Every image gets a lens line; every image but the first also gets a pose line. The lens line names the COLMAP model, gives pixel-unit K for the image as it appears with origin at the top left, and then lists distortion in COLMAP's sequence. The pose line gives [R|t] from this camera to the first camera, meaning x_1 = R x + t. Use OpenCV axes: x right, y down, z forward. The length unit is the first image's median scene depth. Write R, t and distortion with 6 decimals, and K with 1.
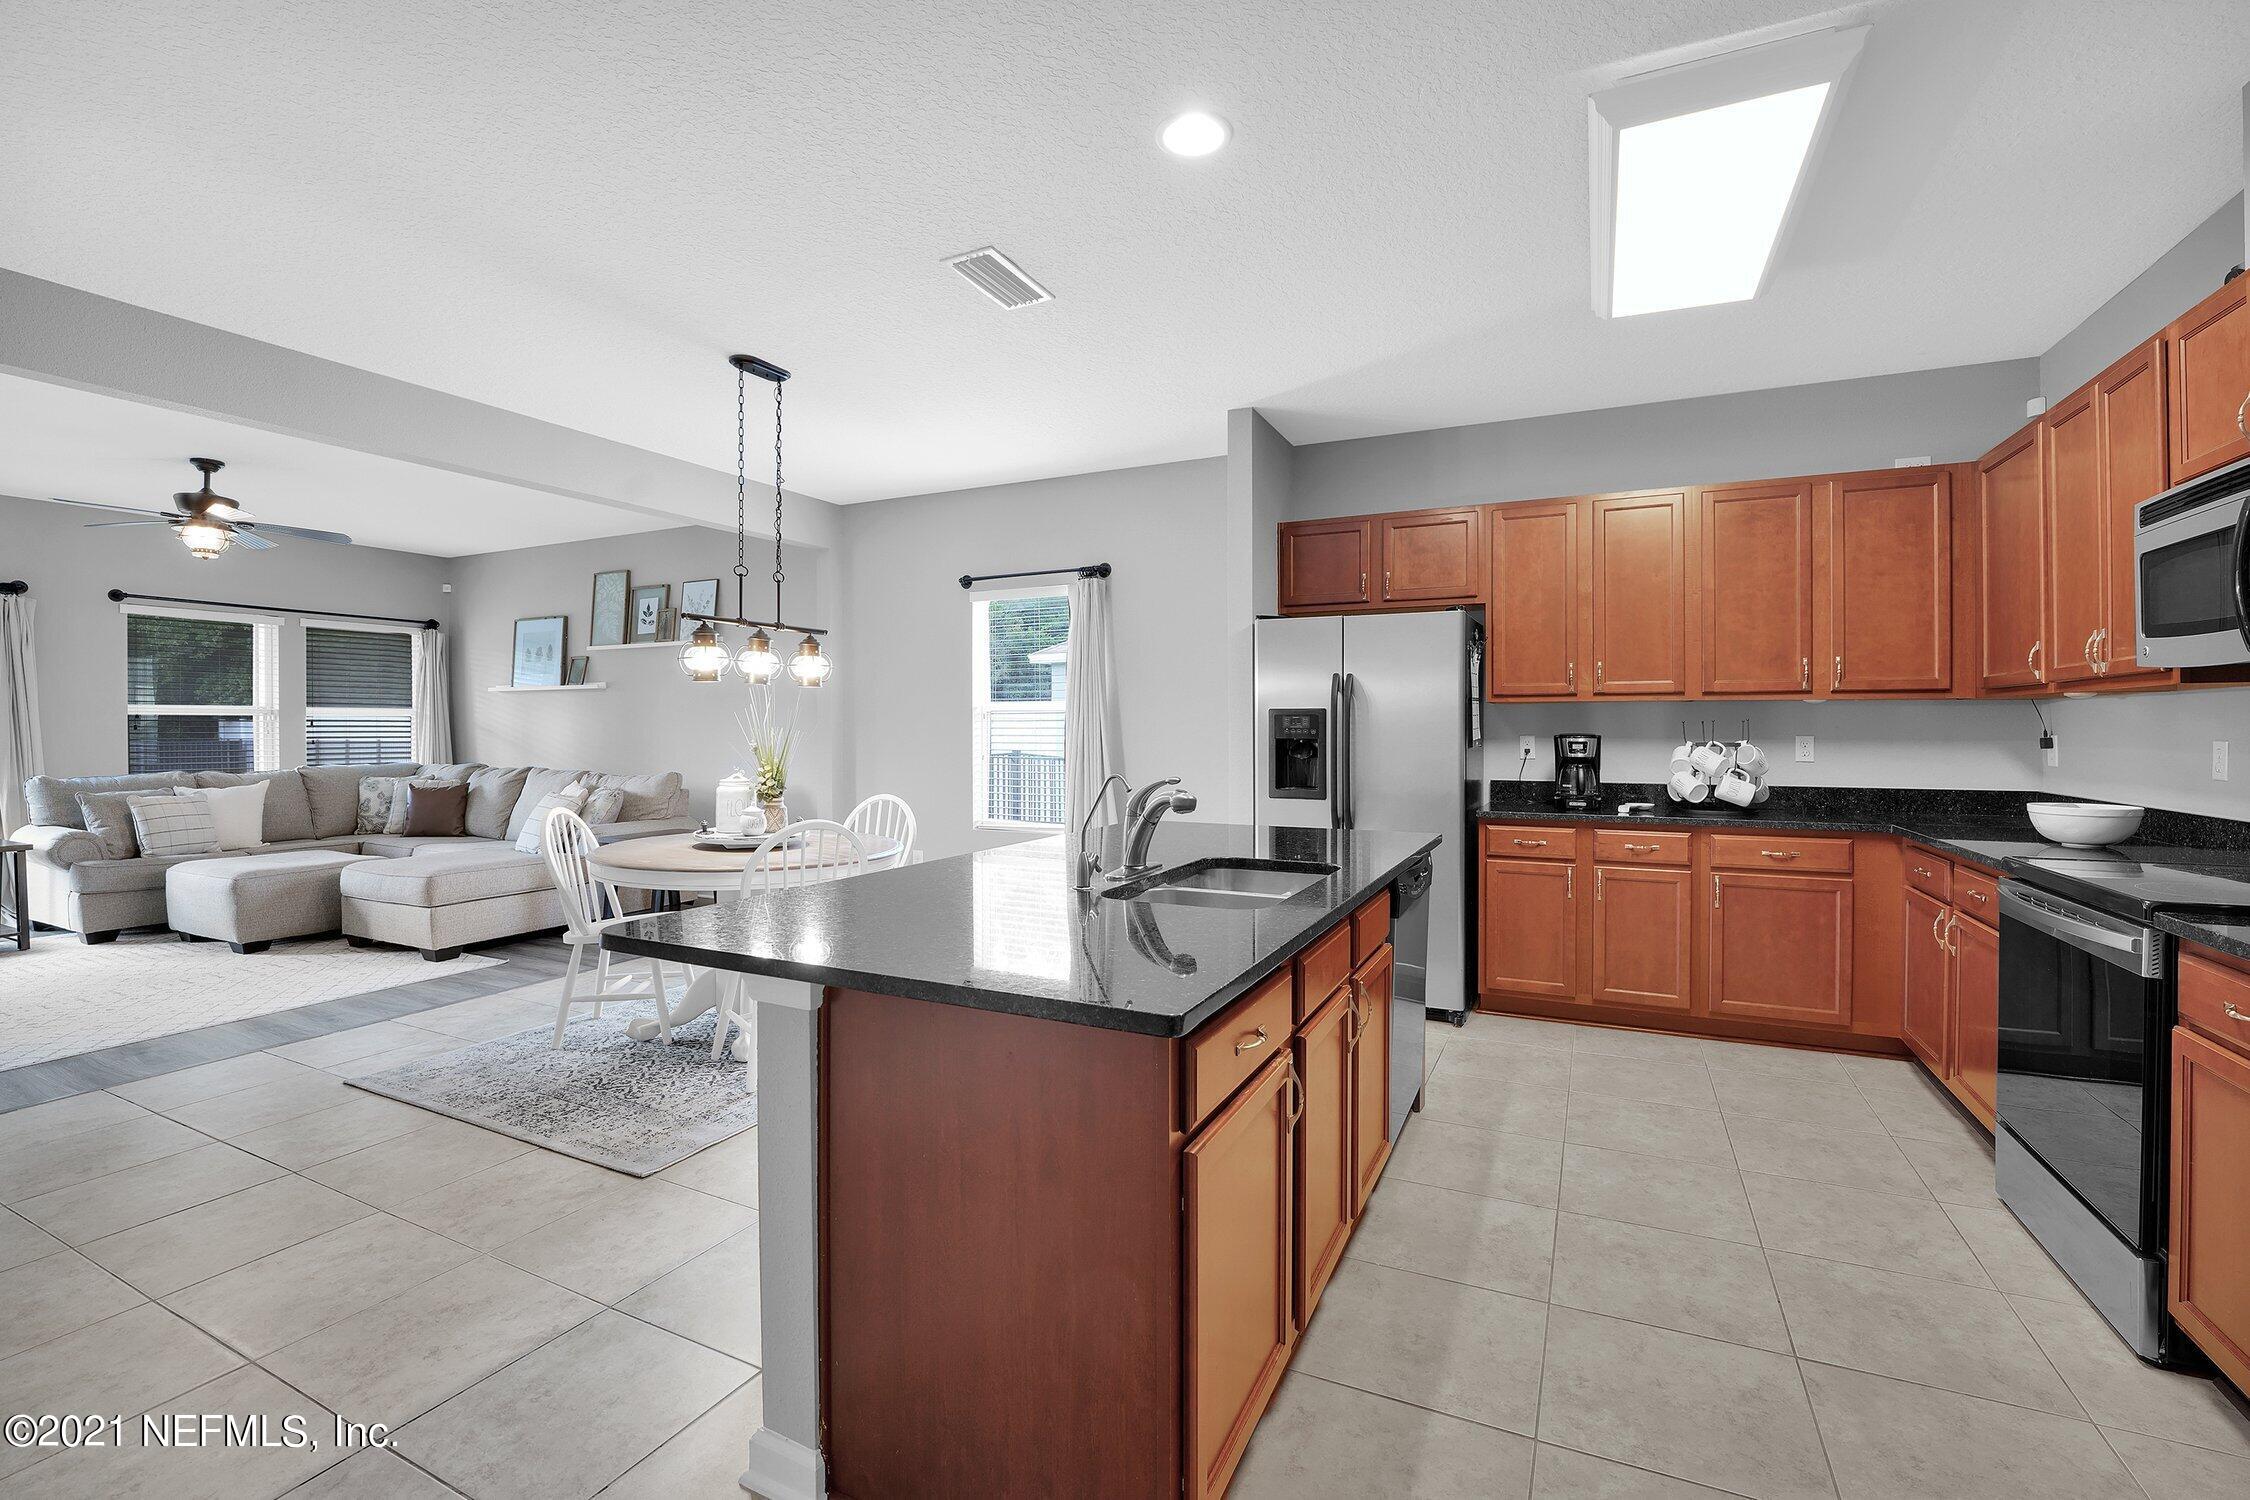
lens RADIAL K [[1000.0, 0, 1119.9], [0, 1000.0, 741.2], [0, 0, 1]] dist [-0.015611, 0.000808]
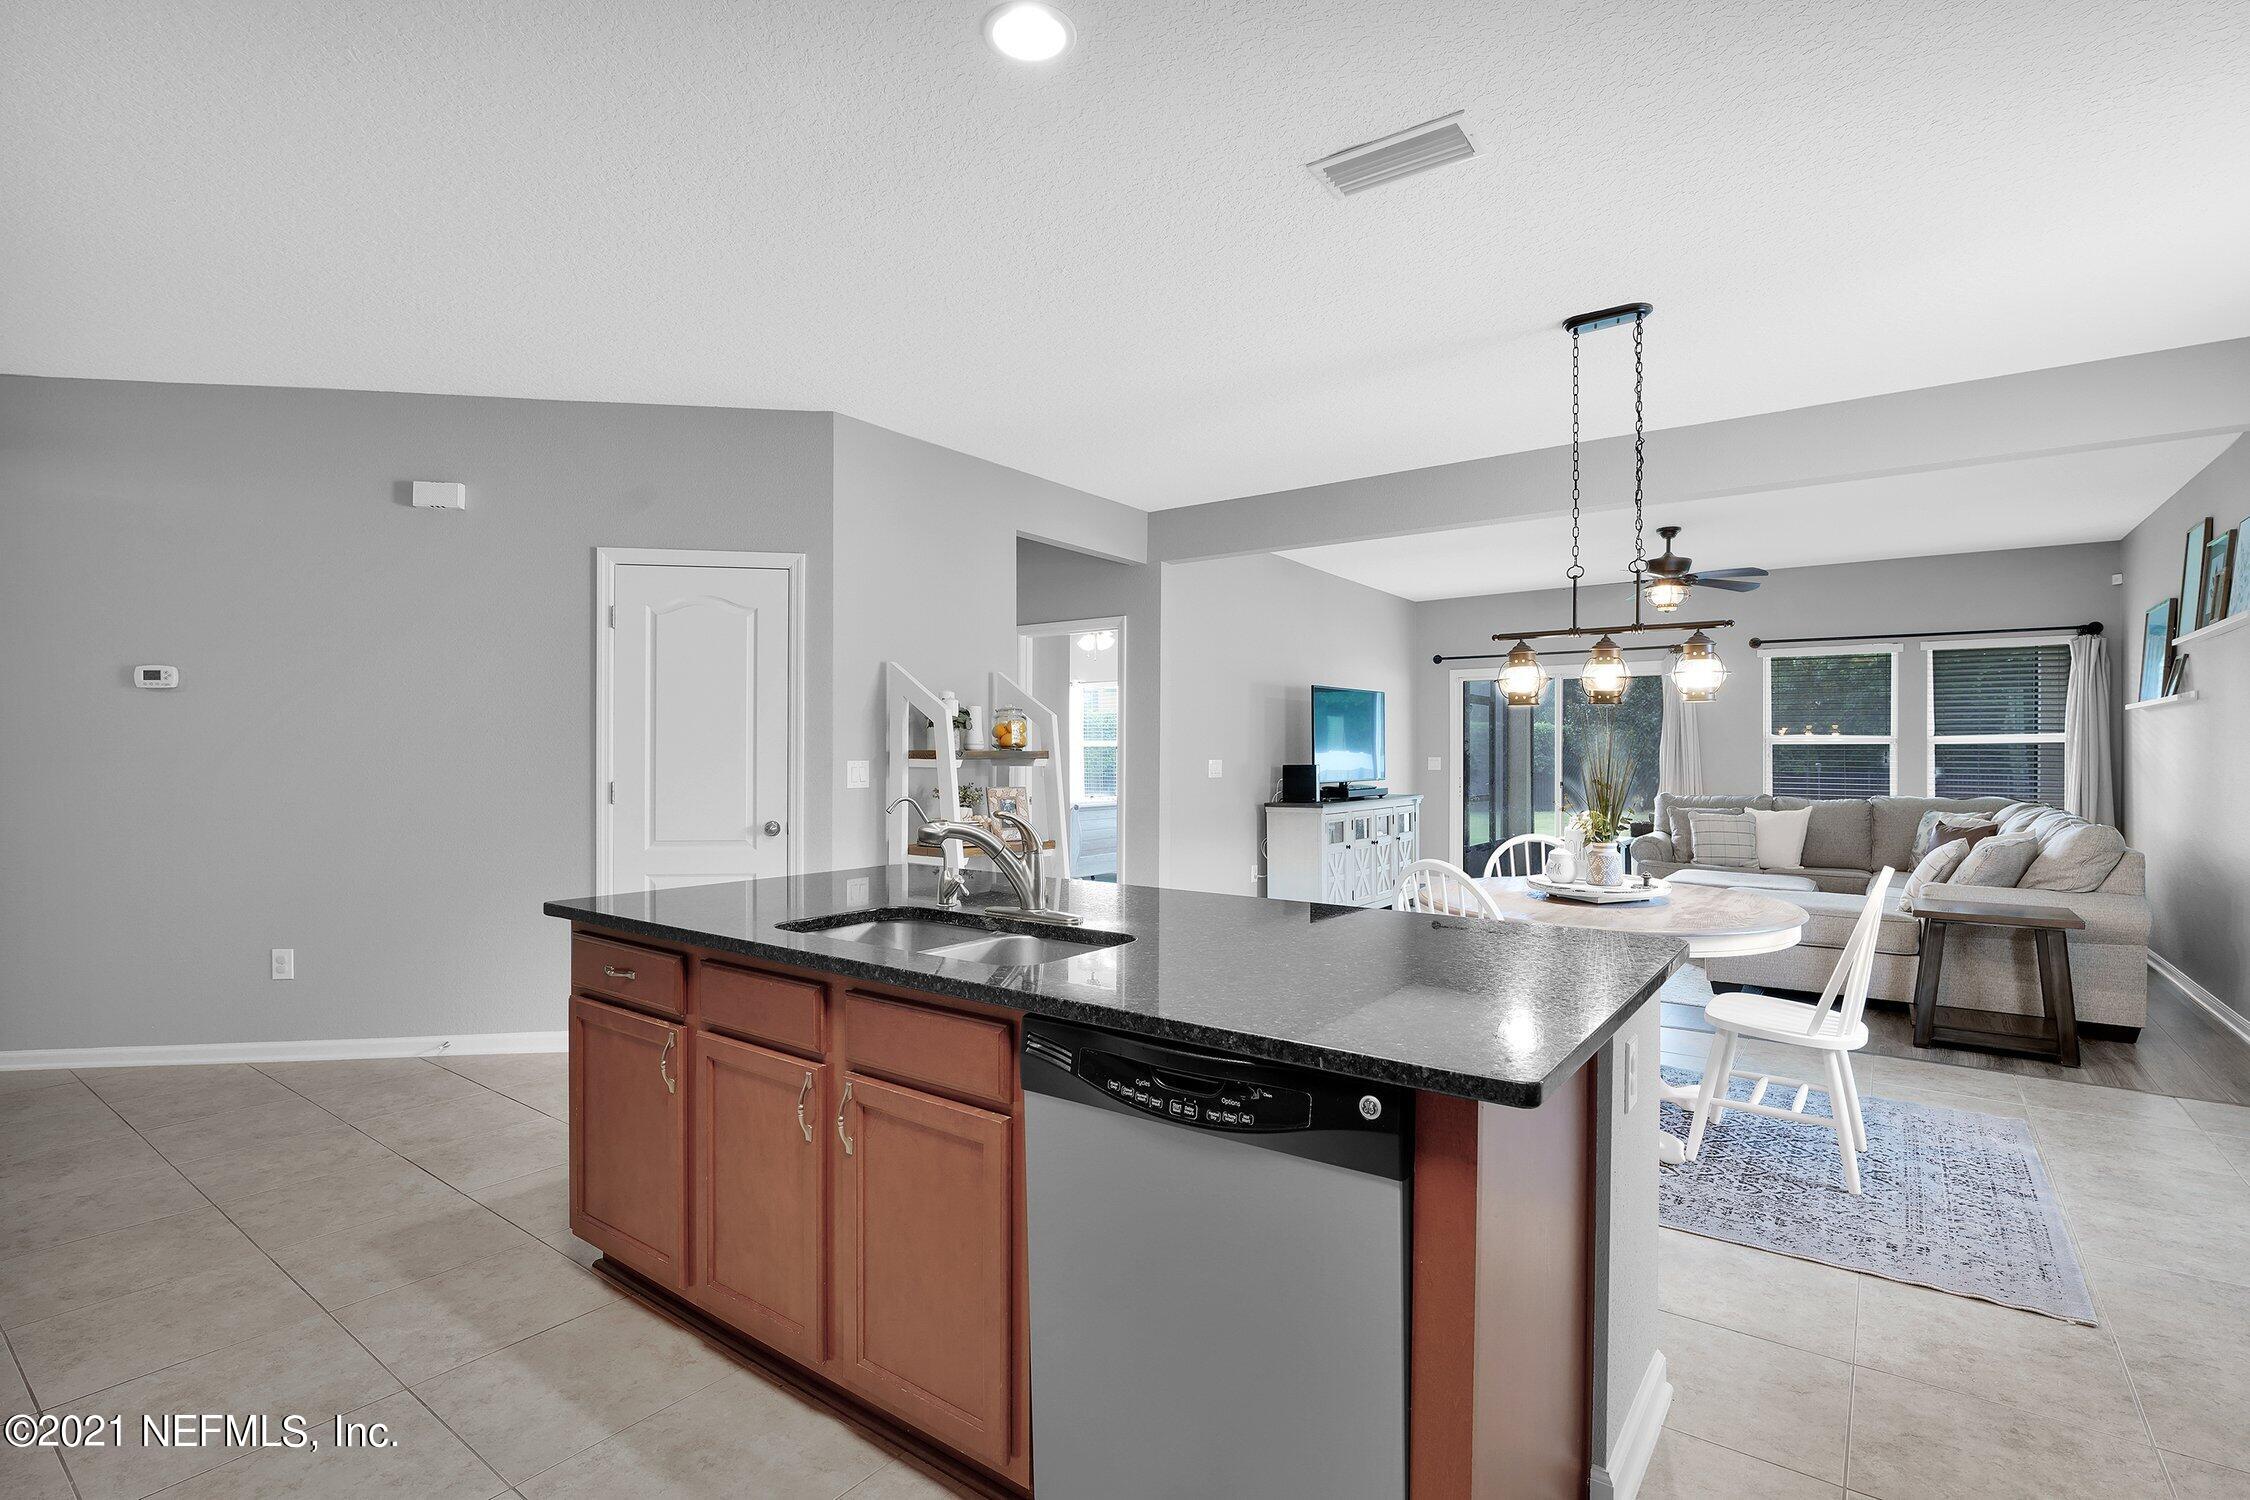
lens RADIAL K [[1030.2, 0, 1123.9], [0, 1030.2, 752.6], [0, 0, 1]] dist [-0.025197, 0.005157]
pose [[-0.164676, 0.000937, -0.986347, 0.299894], [-0.018063, 0.999829, 0.003965, -0.008055], [0.986182, 0.018470, -0.164631, 0.434471]]
